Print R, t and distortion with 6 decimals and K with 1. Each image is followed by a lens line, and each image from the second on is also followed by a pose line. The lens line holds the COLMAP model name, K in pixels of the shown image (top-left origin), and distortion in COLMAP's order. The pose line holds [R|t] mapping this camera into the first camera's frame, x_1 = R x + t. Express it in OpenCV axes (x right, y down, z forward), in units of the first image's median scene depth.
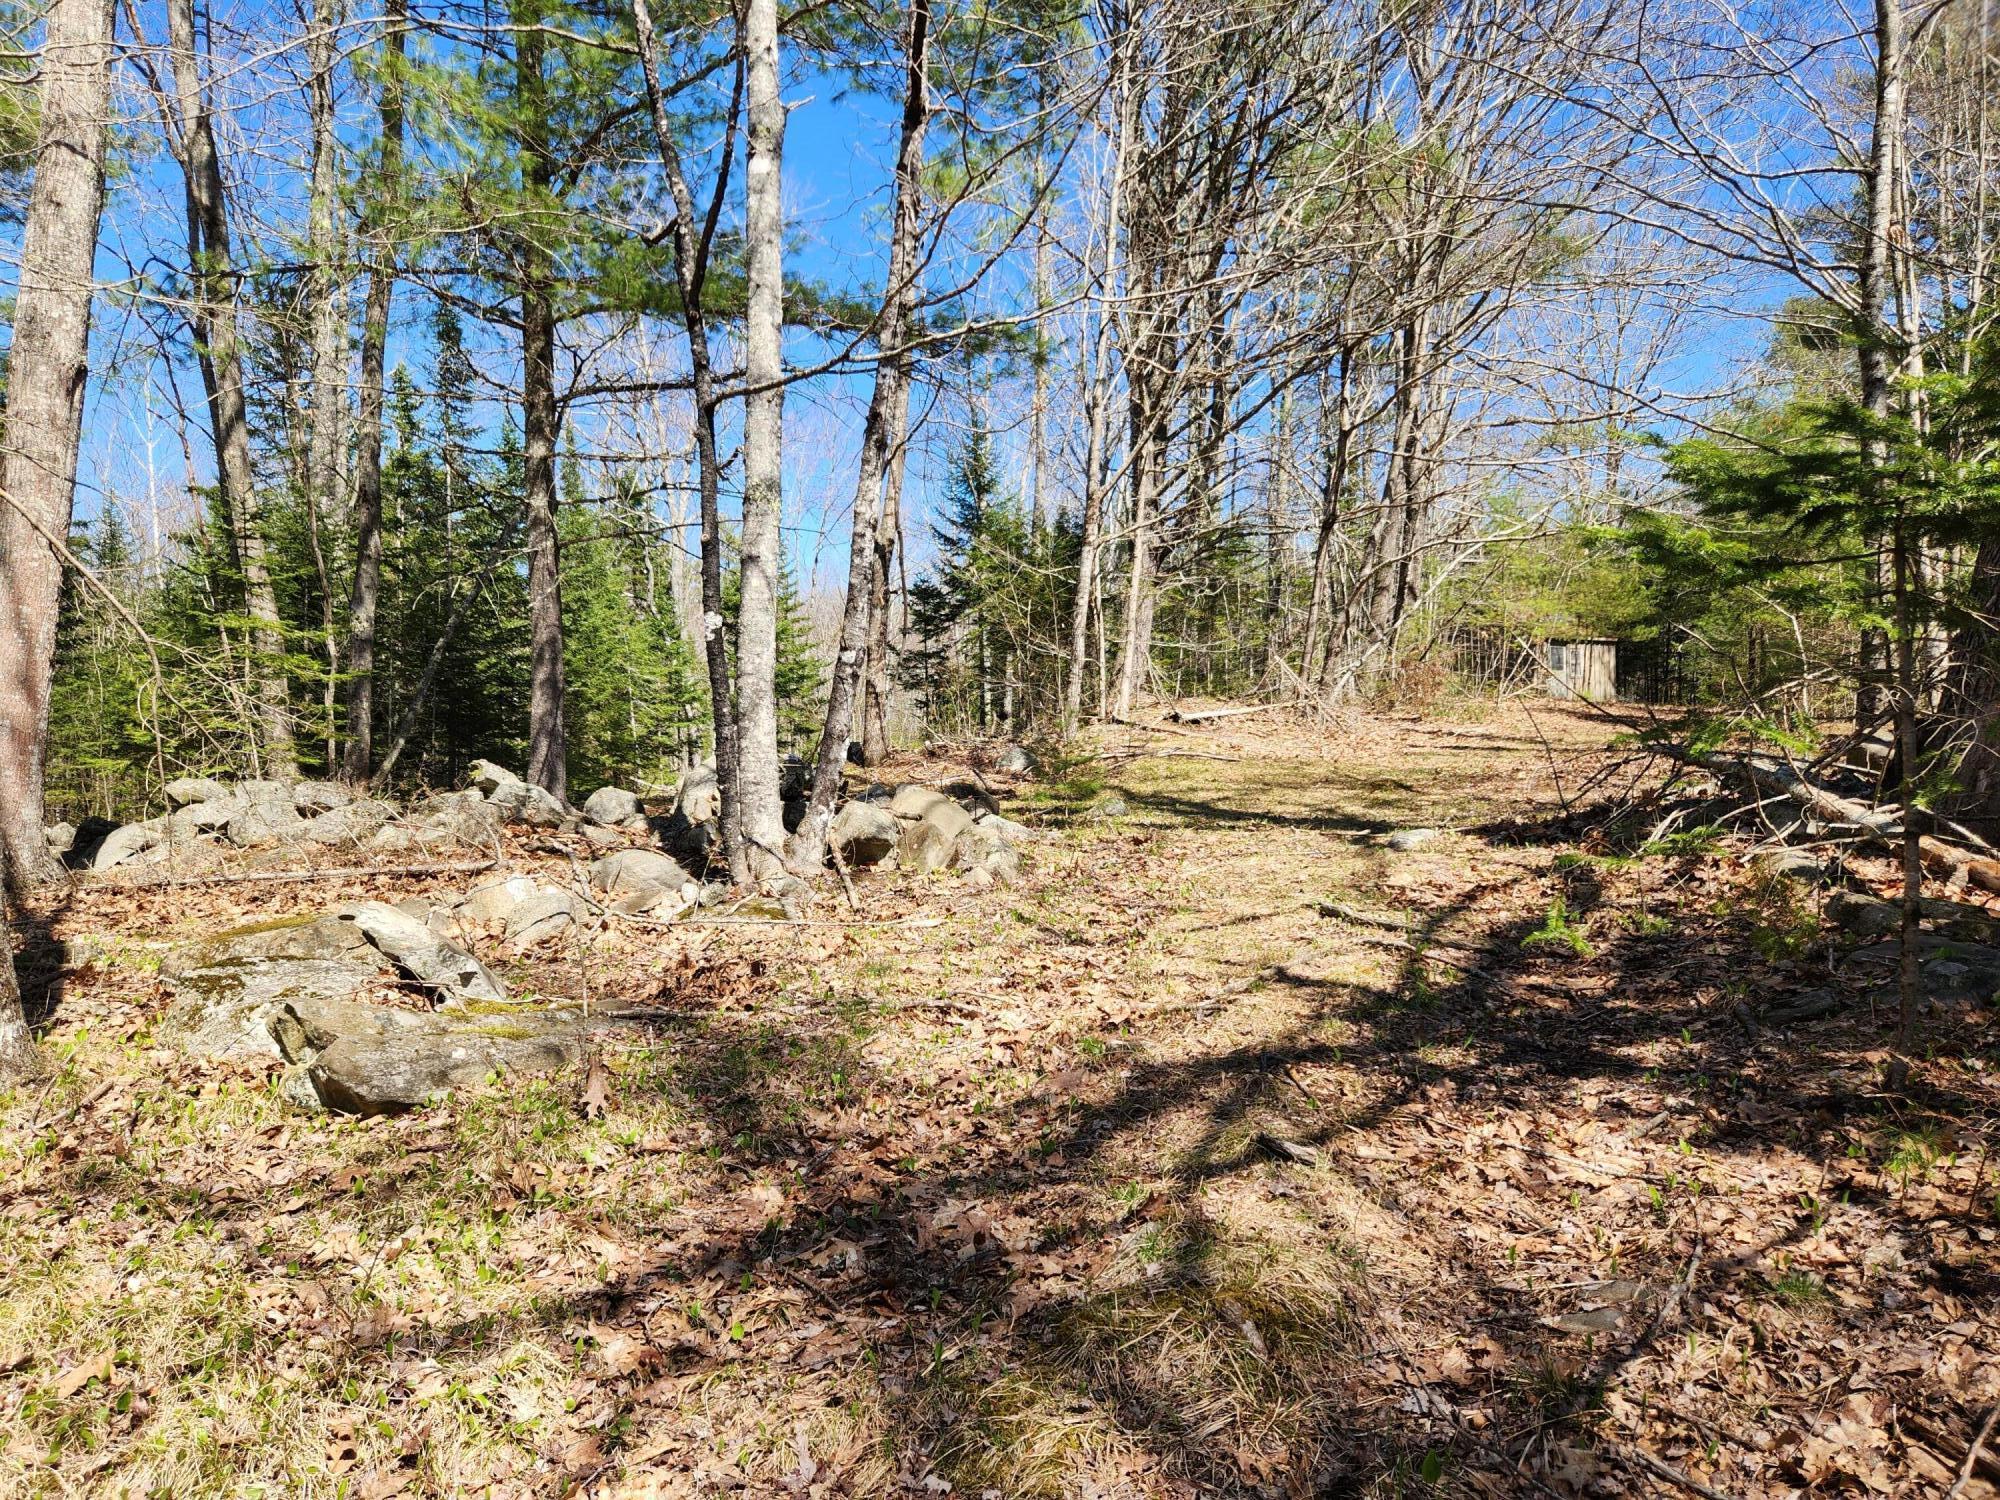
lens RADIAL K [[1327.7, 0, 985.5], [0, 1327.7, 748.4], [0, 0, 1]] dist [0.049963, 0.000650]
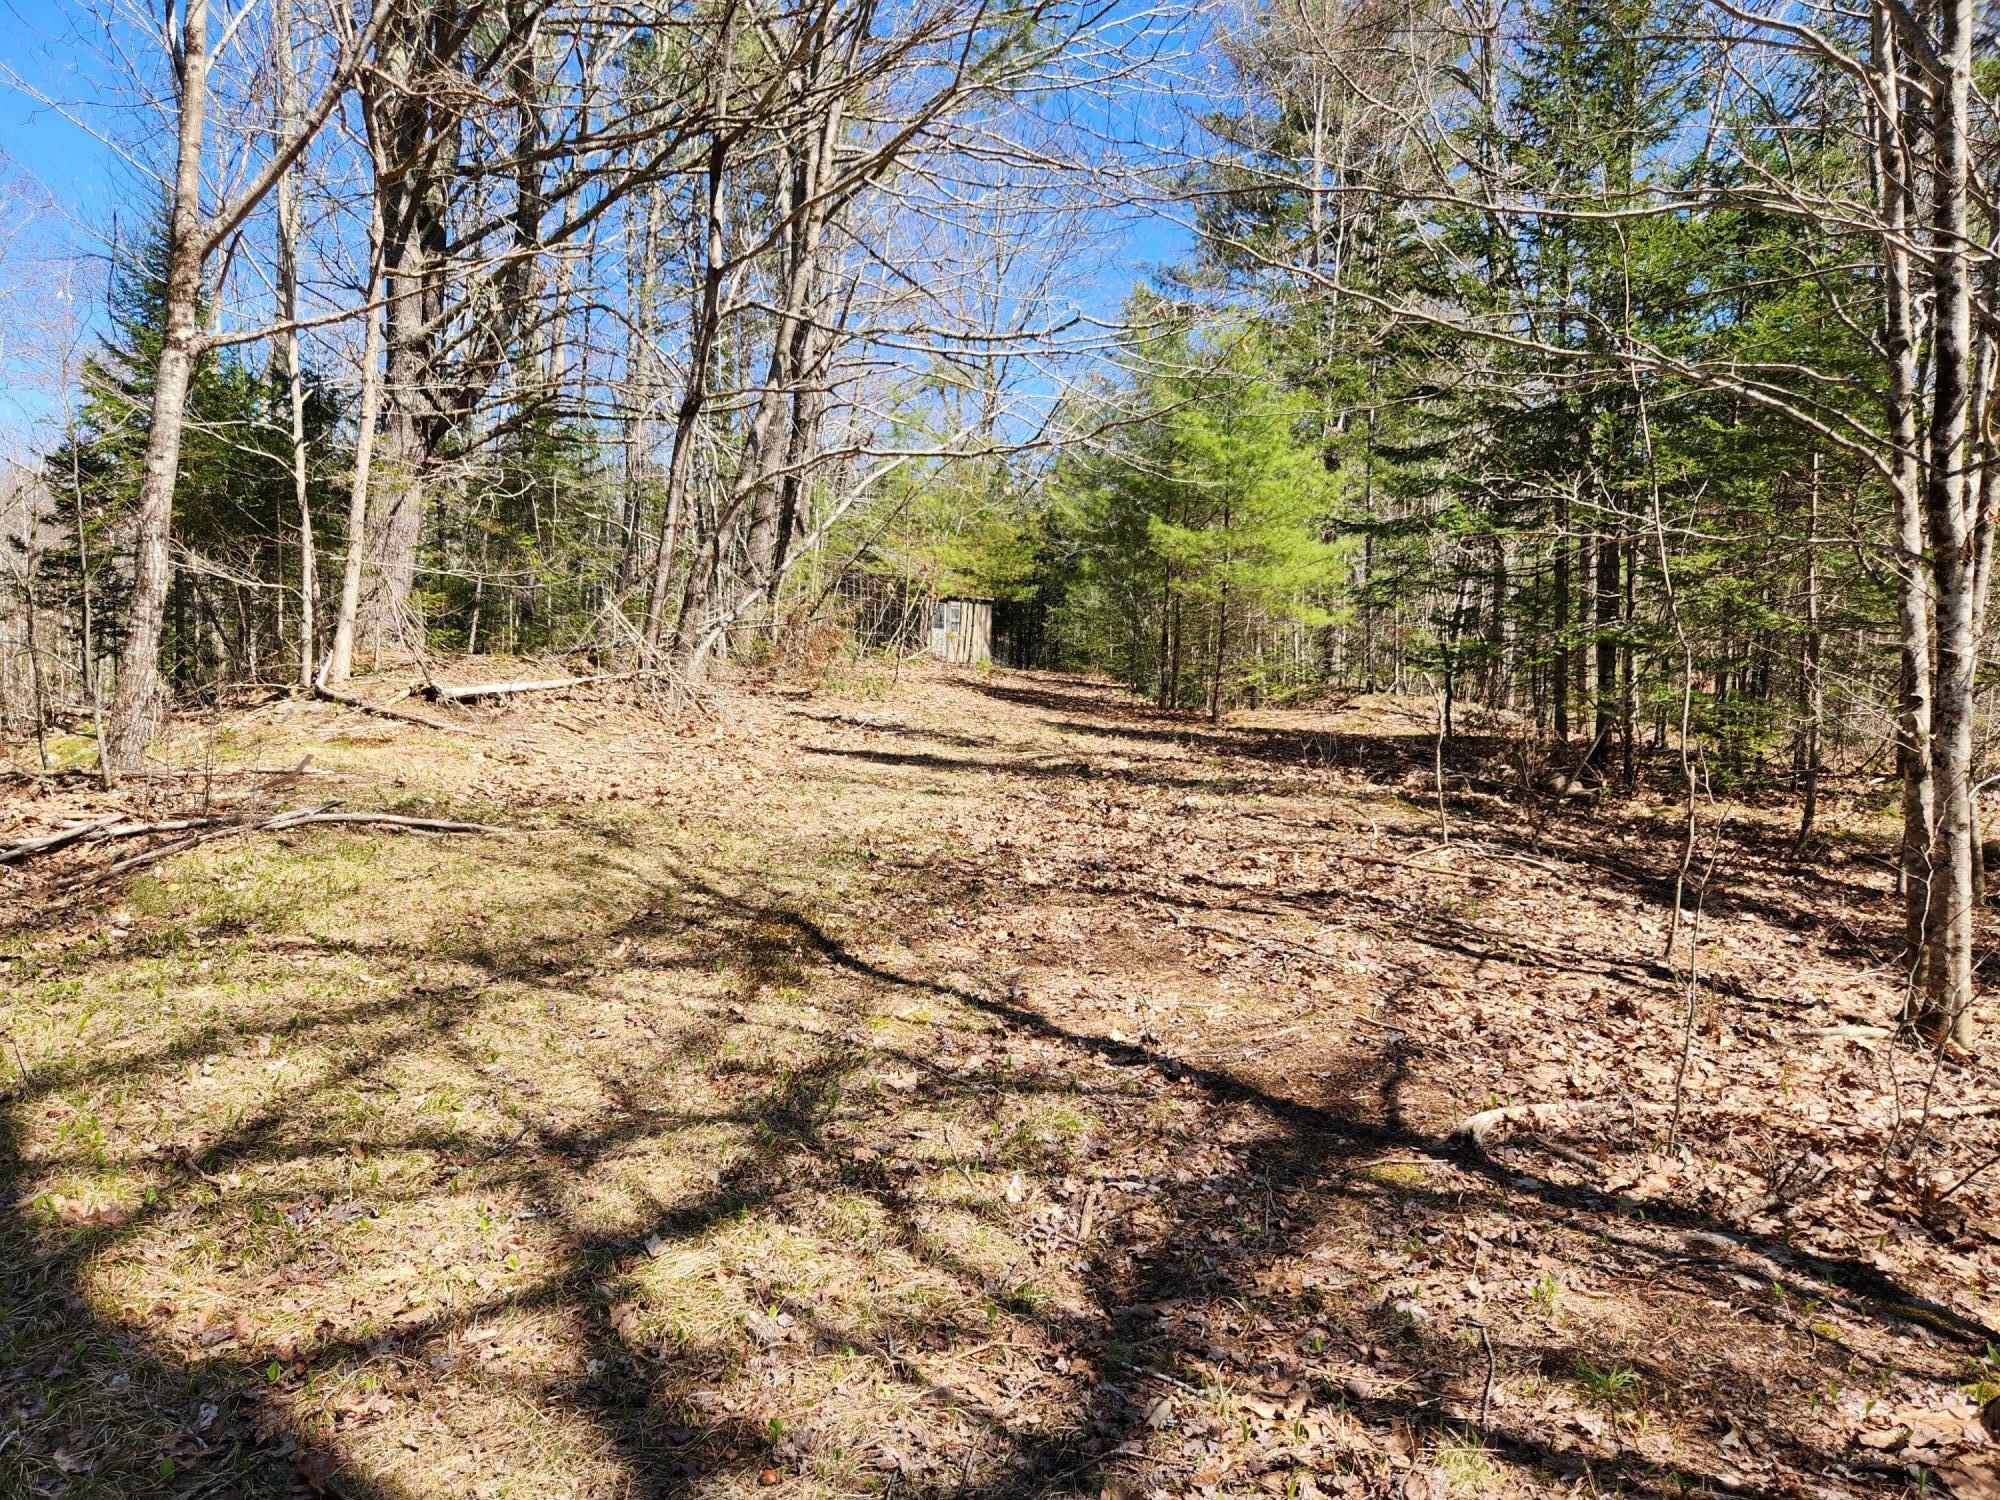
lens RADIAL K [[1327.7, 0, 990.4], [0, 1327.7, 754.1], [0, 0, 1]] dist [0.049963, 0.000650]
pose [[0.892684, 0.005266, 0.450651, 0.081102], [-0.028431, 0.998598, 0.044649, -0.025279], [-0.449785, -0.052670, 0.891583, 0.291413]]
